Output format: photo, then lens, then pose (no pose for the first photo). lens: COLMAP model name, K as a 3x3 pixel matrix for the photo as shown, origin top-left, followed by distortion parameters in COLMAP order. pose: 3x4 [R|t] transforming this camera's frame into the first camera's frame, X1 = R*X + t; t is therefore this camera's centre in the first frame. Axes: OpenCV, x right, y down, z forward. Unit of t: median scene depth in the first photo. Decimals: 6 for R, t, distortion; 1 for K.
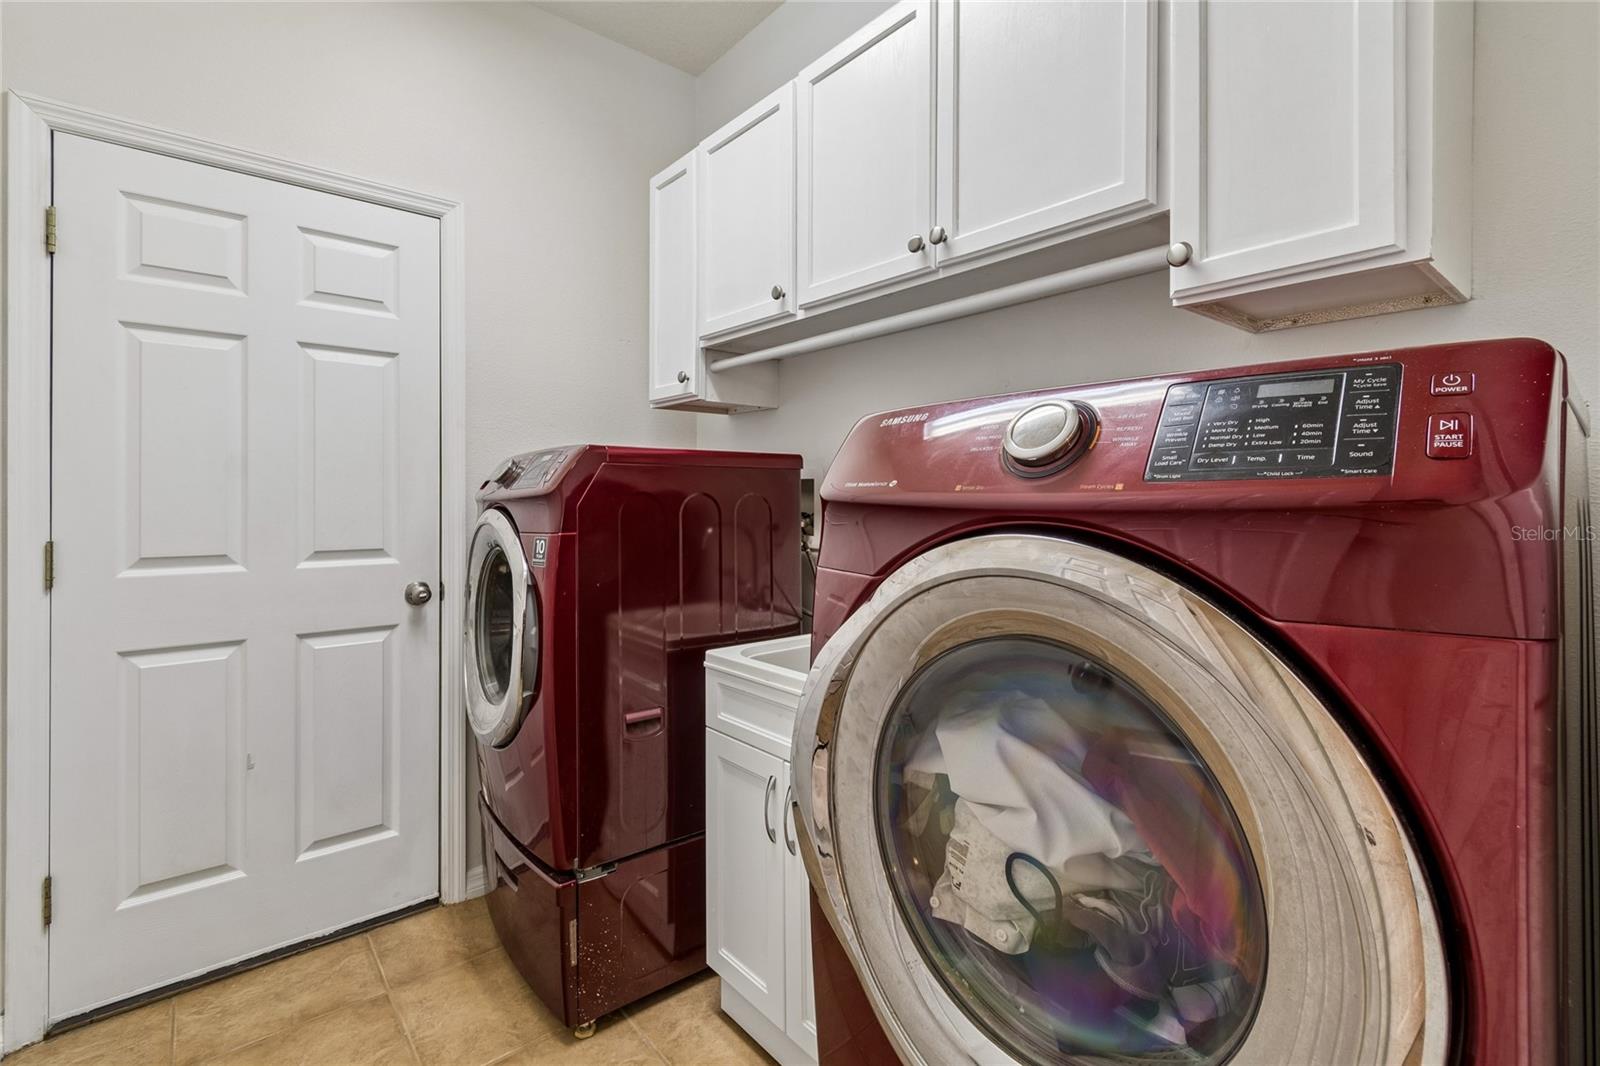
lens RADIAL K [[720.0, 0, 804.0], [0, 720.0, 505.3], [0, 0, 1]] dist [-0.001763, -0.000323]
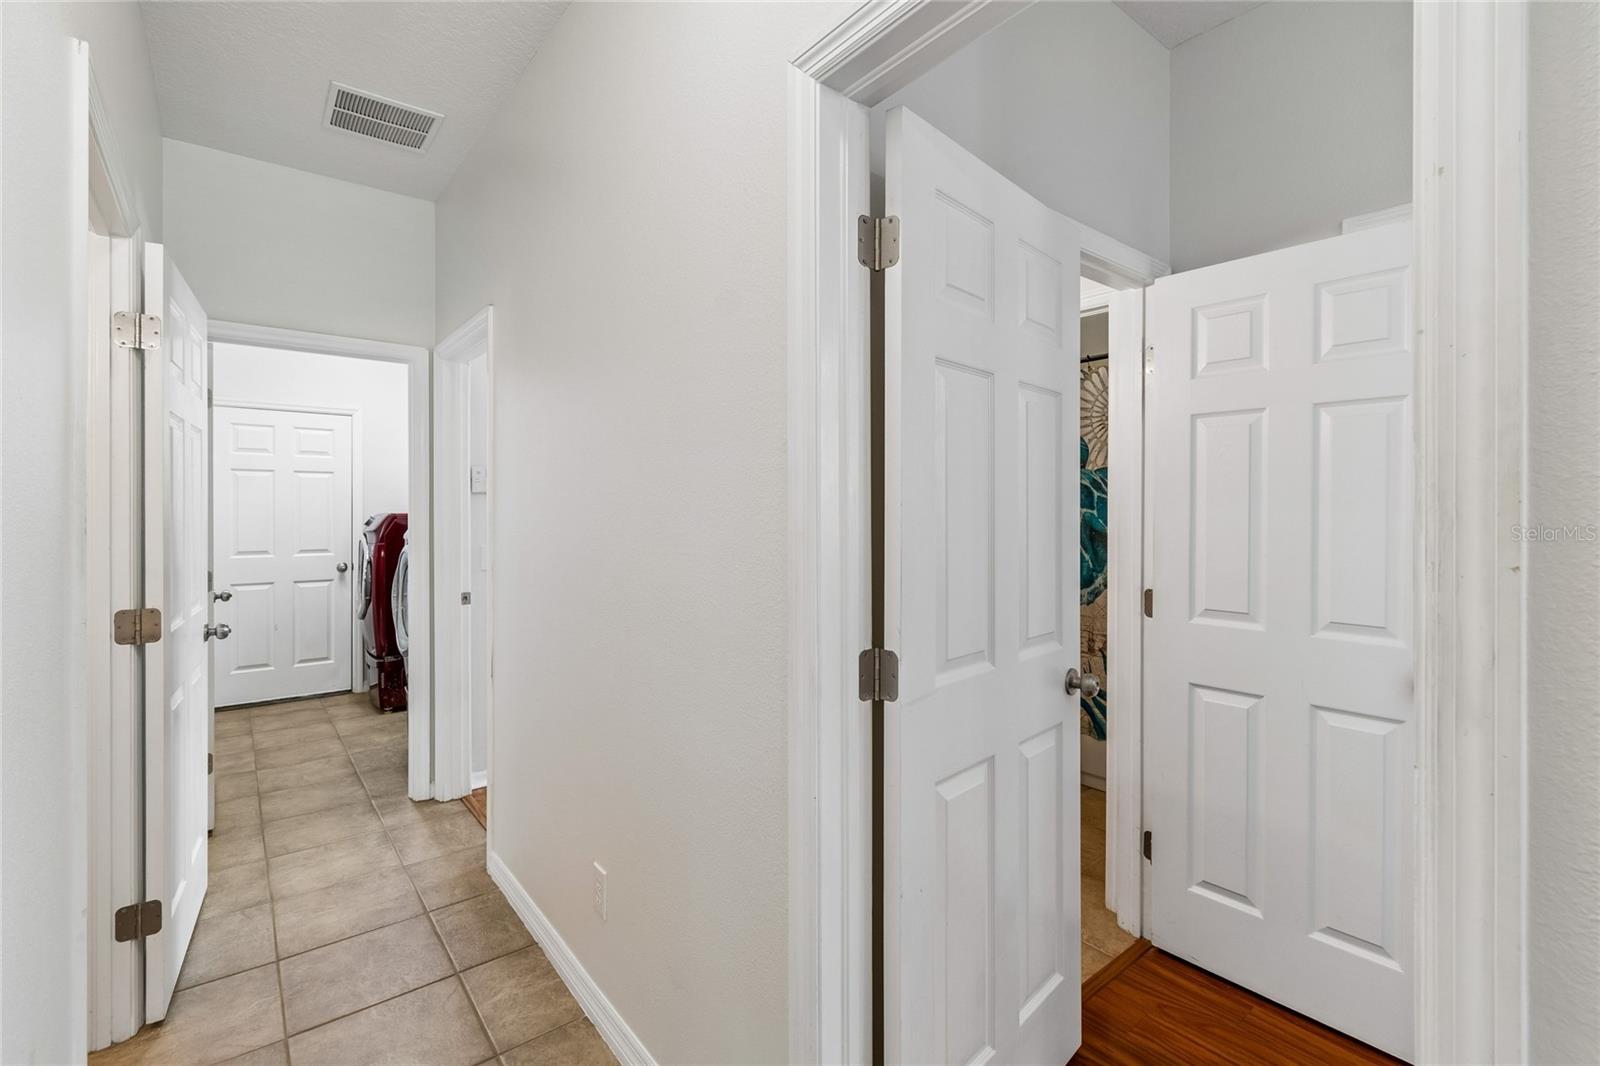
lens RADIAL K [[712.8, 0, 802.3], [0, 712.8, 515.1], [0, 0, 1]] dist [-0.000215, 0.000081]
pose [[0.999683, 0.000564, -0.025177, 1.162788], [-0.000439, 0.999988, 0.004954, -0.073840], [0.025180, -0.004941, 0.999671, -1.483577]]
